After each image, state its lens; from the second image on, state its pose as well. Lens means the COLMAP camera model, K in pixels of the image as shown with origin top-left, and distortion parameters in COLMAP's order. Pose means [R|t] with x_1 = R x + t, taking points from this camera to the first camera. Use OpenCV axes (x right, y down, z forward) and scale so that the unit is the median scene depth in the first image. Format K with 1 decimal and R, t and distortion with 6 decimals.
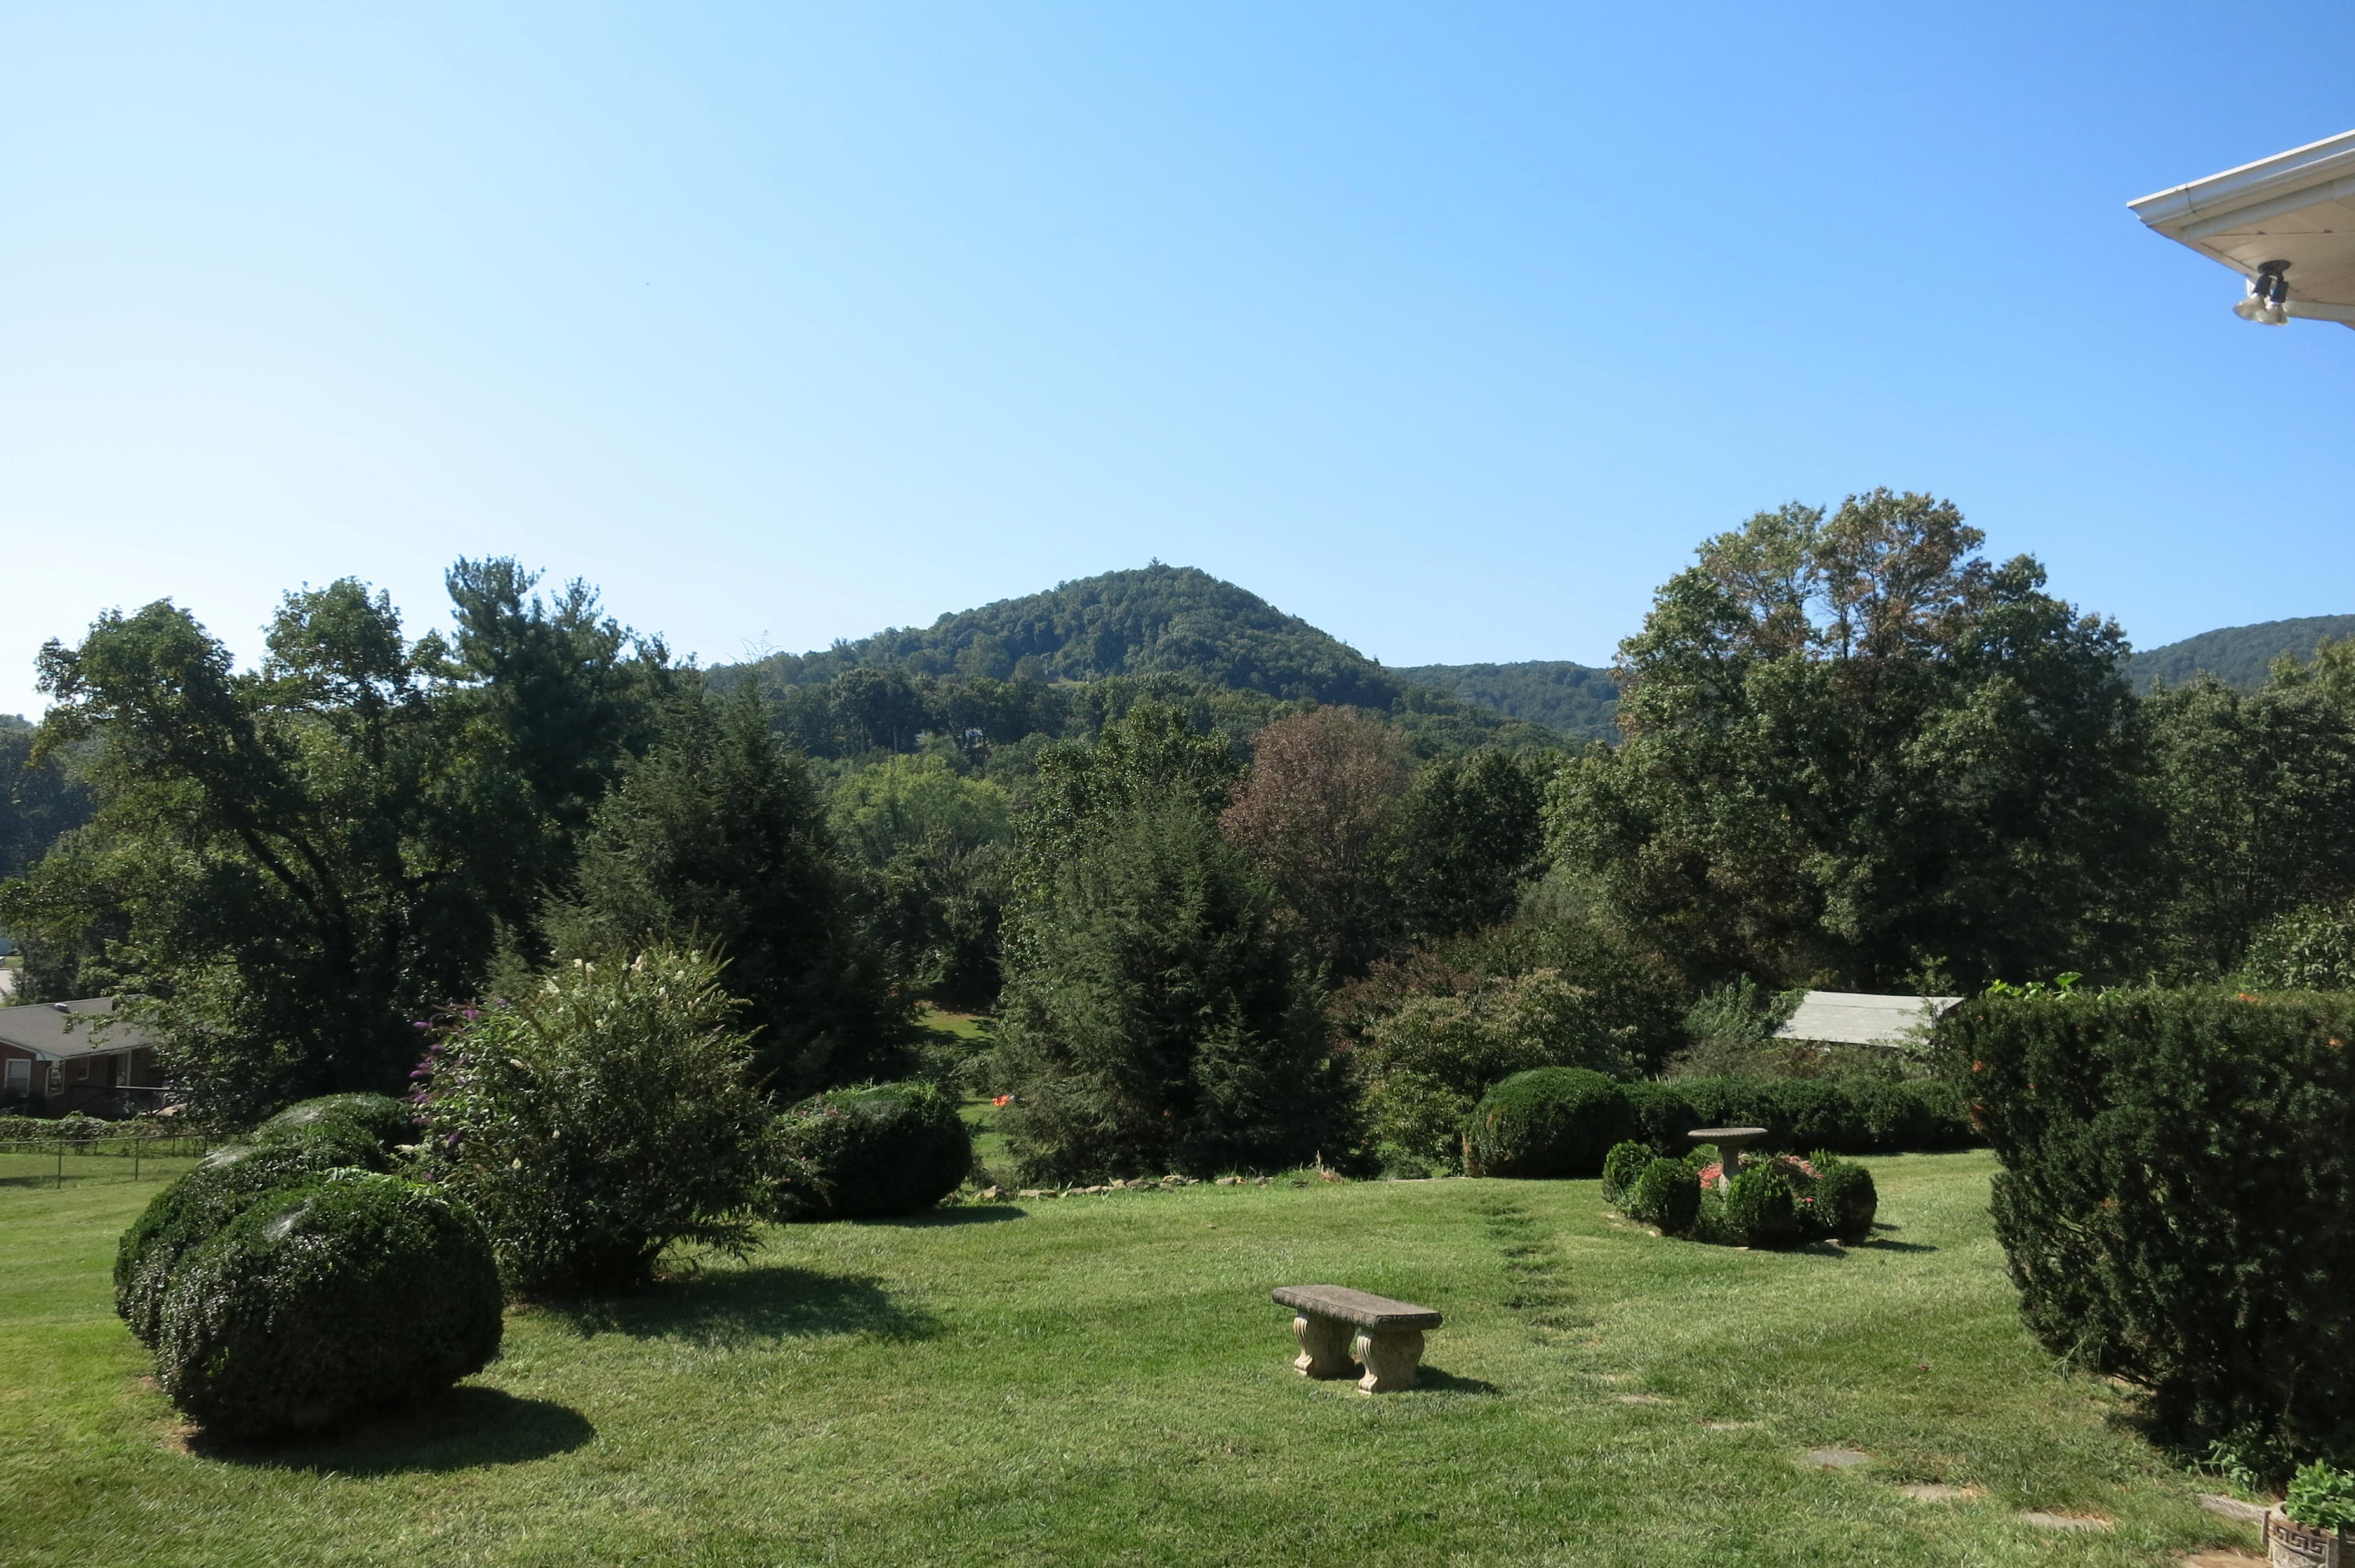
lens RADIAL K [[1708.5, 0, 1184.0], [0, 1708.5, 801.8], [0, 0, 1]] dist [-0.028710, -0.003990]
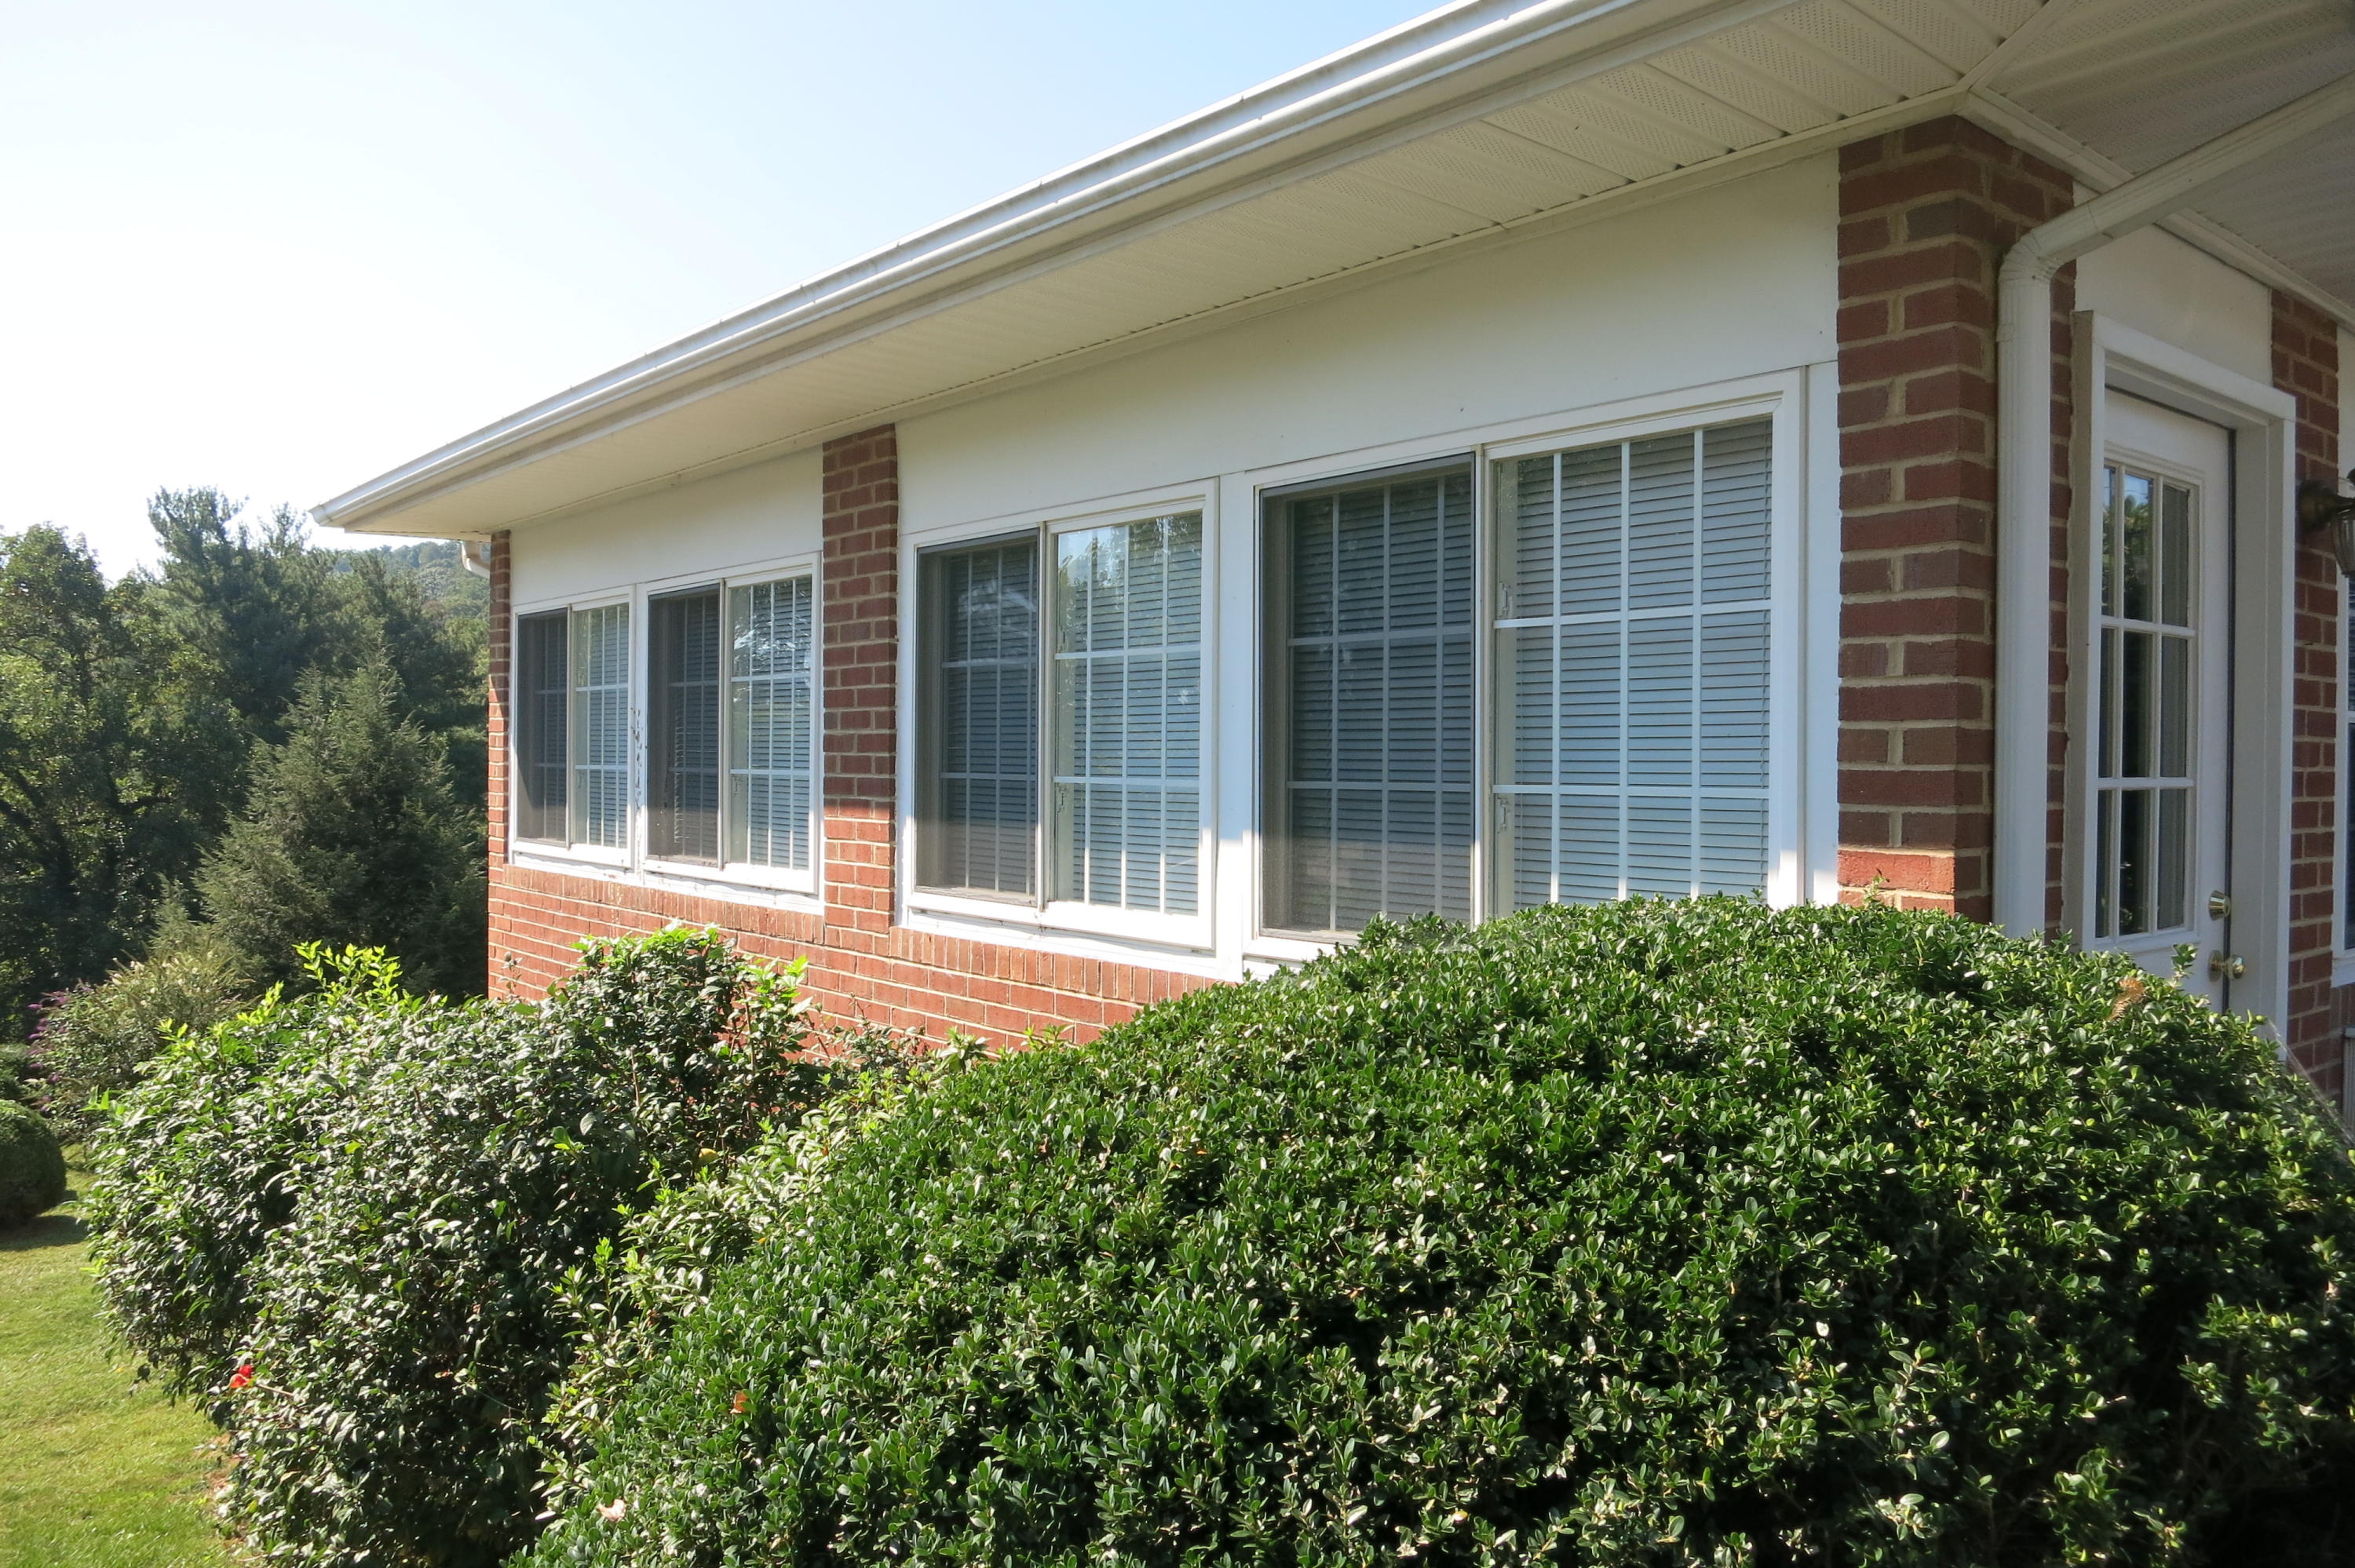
lens RADIAL K [[1708.5, 0, 1176.3], [0, 1708.5, 792.6], [0, 0, 1]] dist [-0.028710, -0.003990]
pose [[0.993371, -0.028849, 0.111273, 0.075755], [0.020313, 0.996817, 0.077098, -0.028535], [-0.113143, -0.074327, 0.990795, -0.114639]]
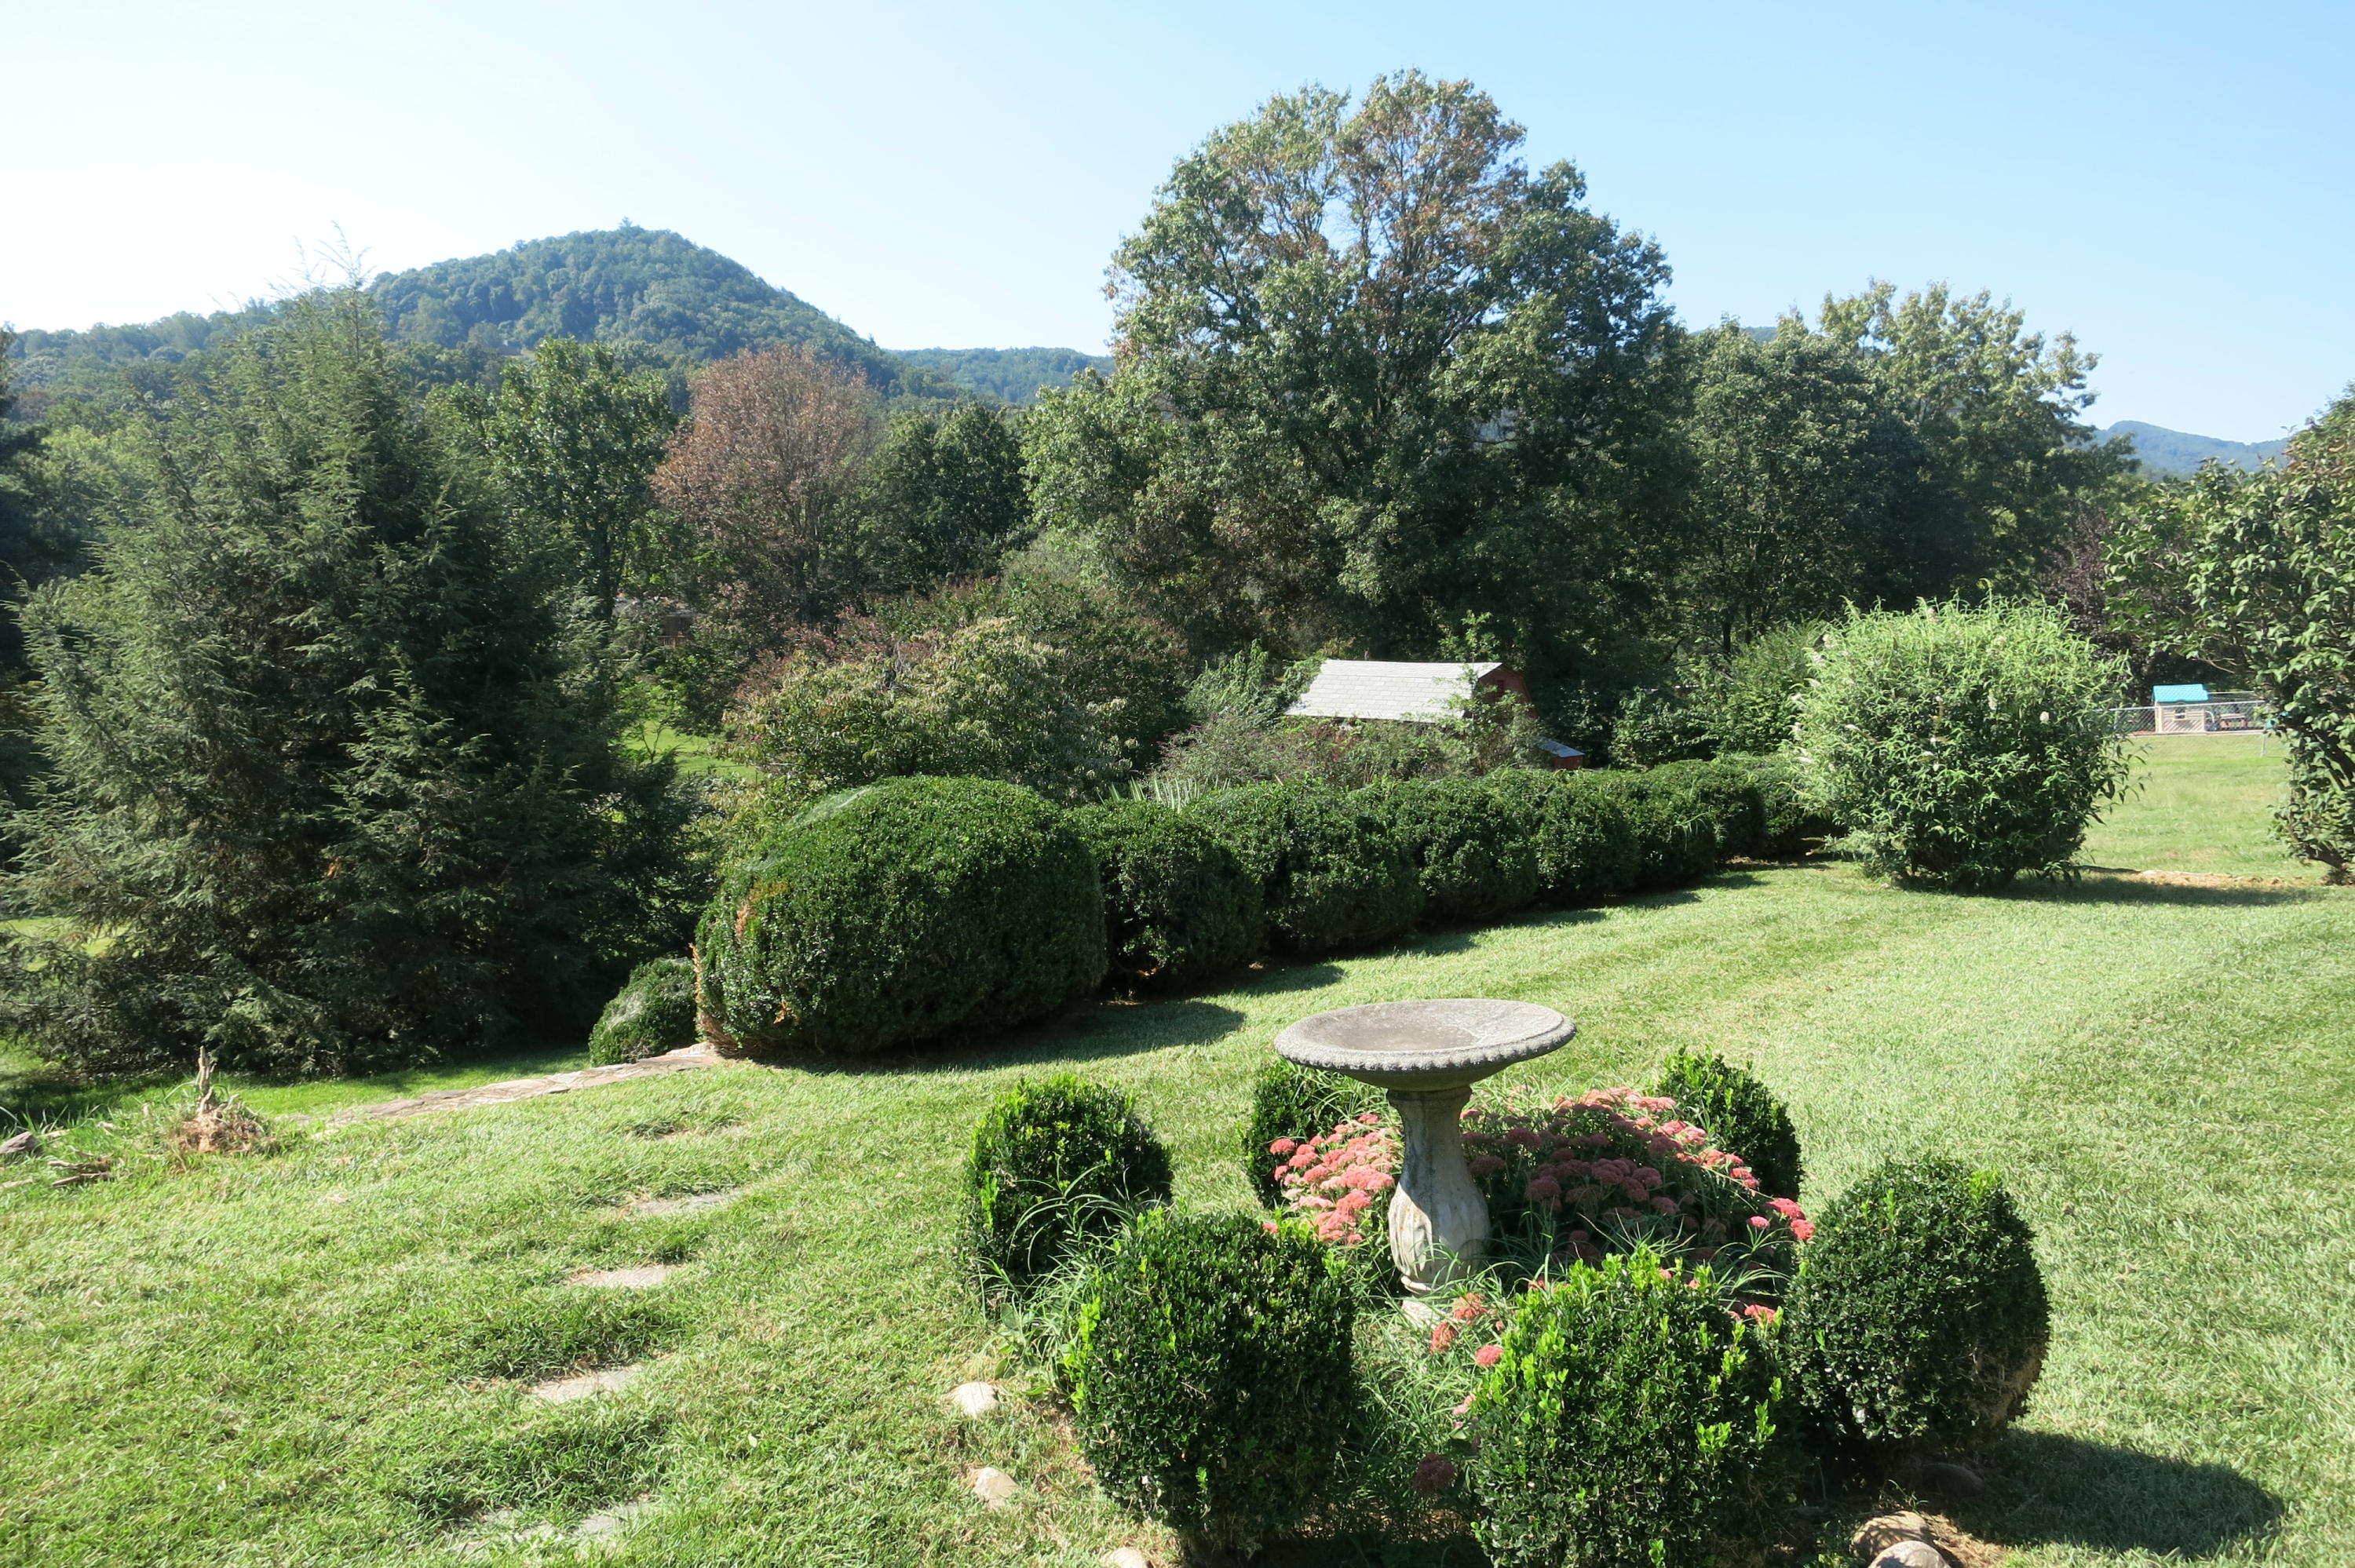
lens RADIAL K [[1708.5, 0, 1157.6], [0, 1708.5, 788.5], [0, 0, 1]] dist [-0.028710, -0.003990]
pose [[0.963024, -0.039333, 0.266528, 0.047417], [-0.006878, 0.985374, 0.170269, 0.025413], [-0.269327, -0.165806, 0.948668, 0.171629]]
